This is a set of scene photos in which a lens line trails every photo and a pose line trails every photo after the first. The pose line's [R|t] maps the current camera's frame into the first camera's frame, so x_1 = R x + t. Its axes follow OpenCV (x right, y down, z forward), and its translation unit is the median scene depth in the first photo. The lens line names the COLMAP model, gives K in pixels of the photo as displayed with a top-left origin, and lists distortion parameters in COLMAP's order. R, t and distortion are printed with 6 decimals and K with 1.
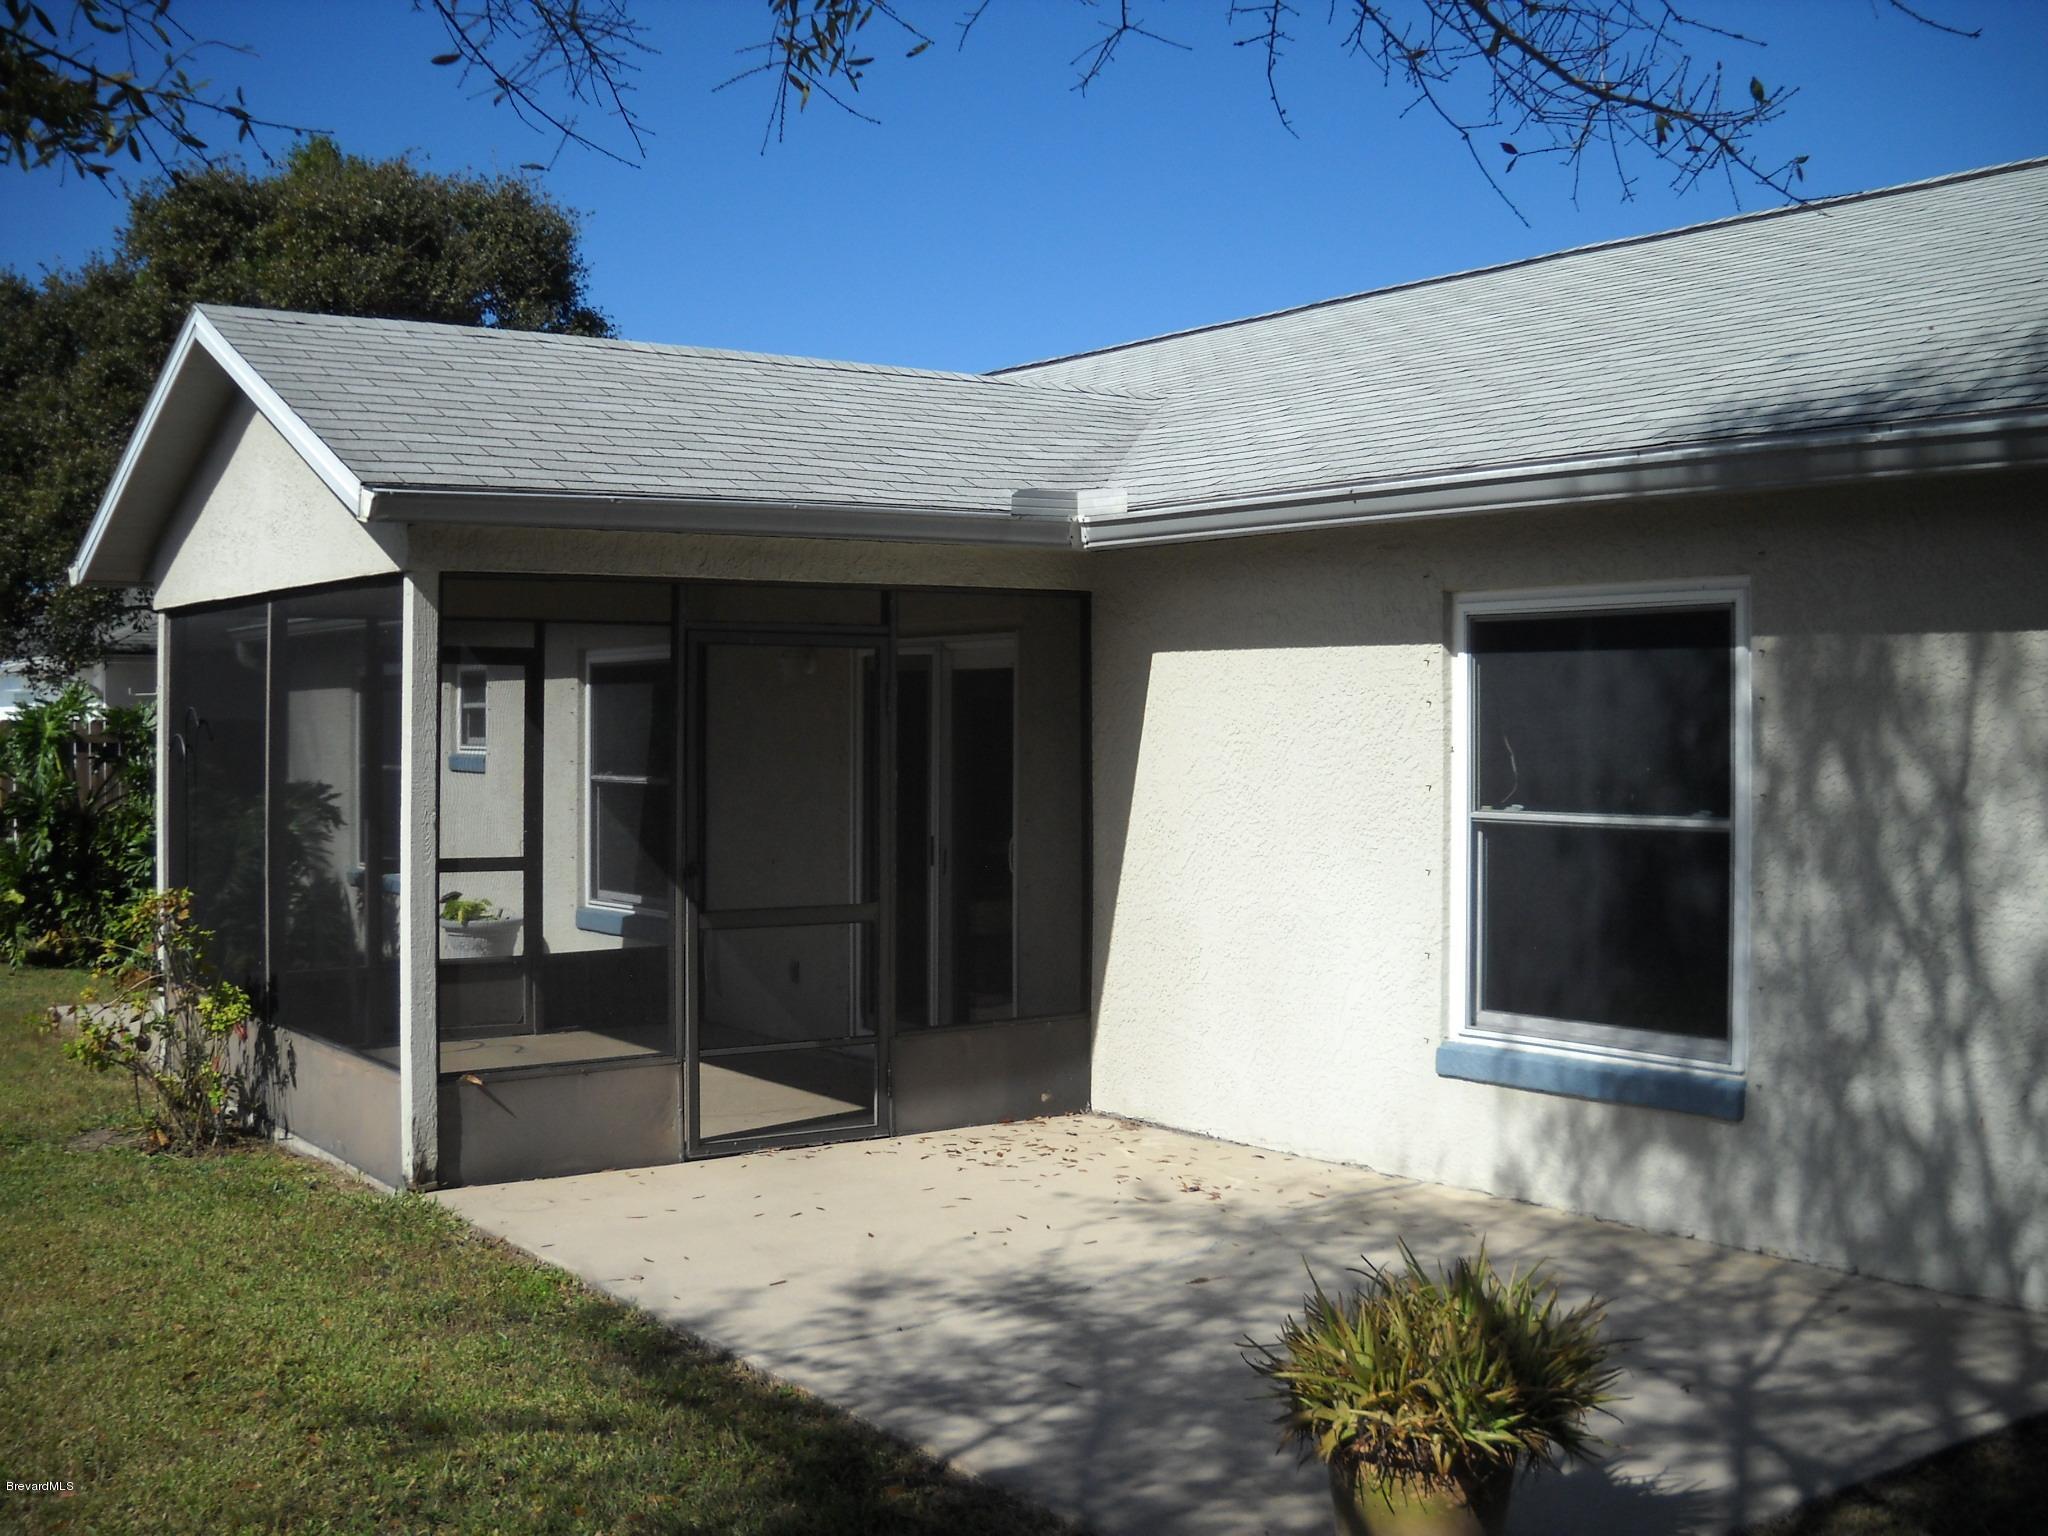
lens RADIAL K [[2303.6, 0, 1024.0], [0, 2303.6, 768.0], [0, 0, 1]] dist [-0.274335, 0.223315]
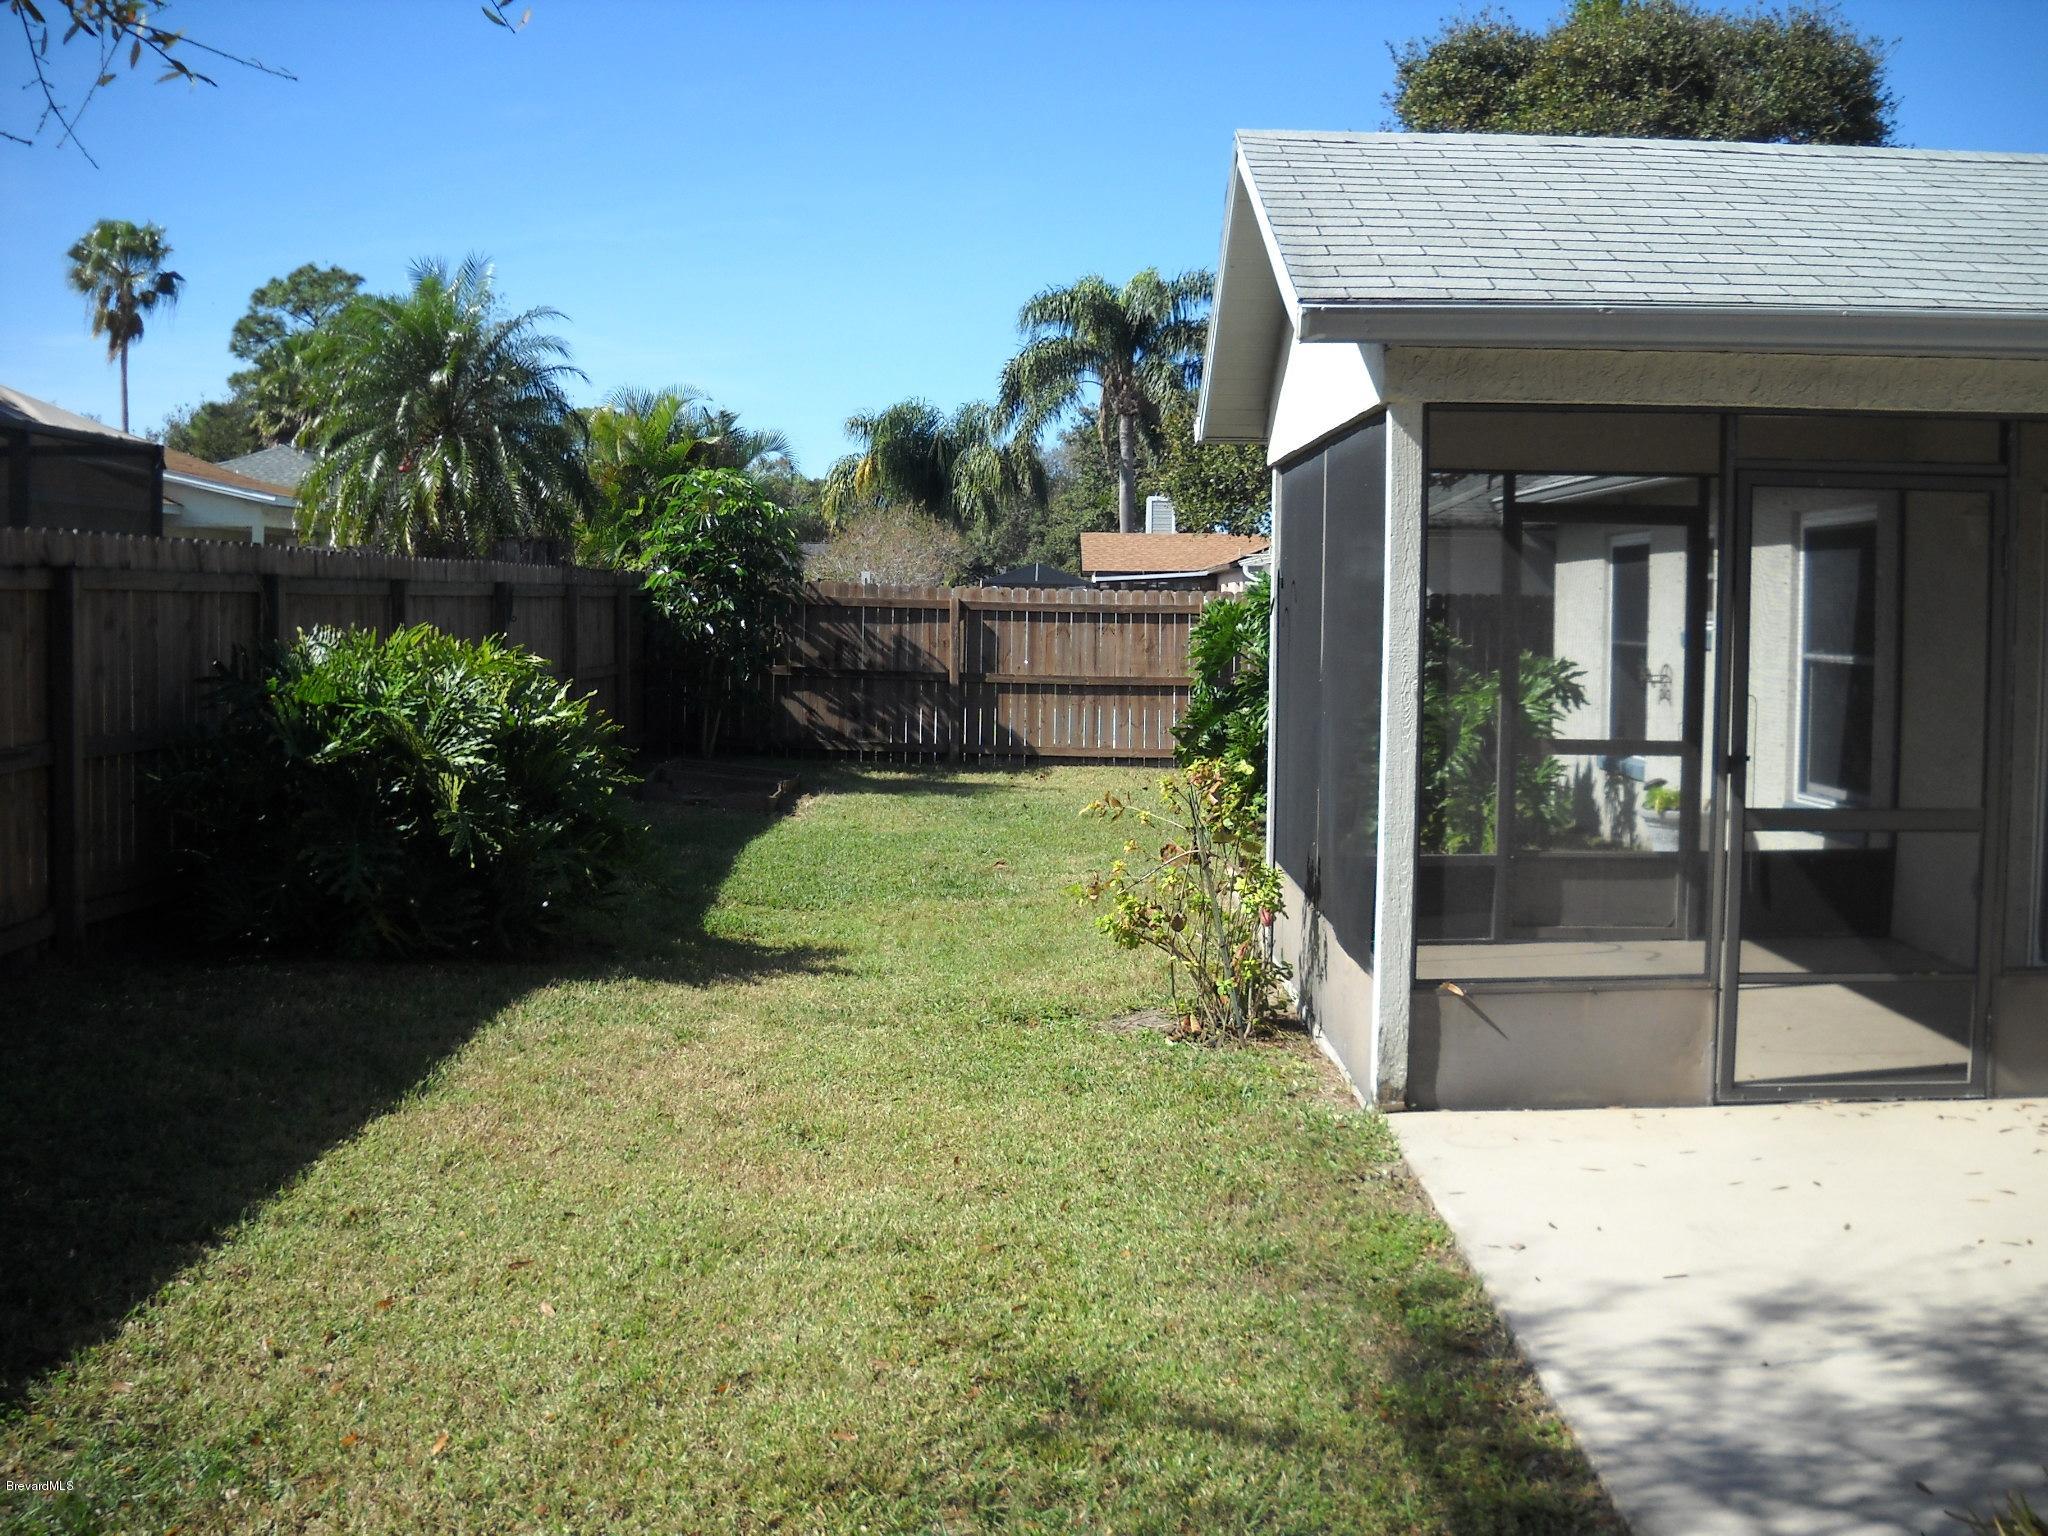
lens RADIAL K [[2292.4, 0, 1024.0], [0, 2292.4, 768.0], [0, 0, 1]] dist [-0.219005, 0.166404]
pose [[0.814557, 0.043558, -0.578446, 0.103001], [-0.014497, 0.998394, 0.054766, 0.006216], [0.579902, -0.036224, 0.813880, 0.163496]]
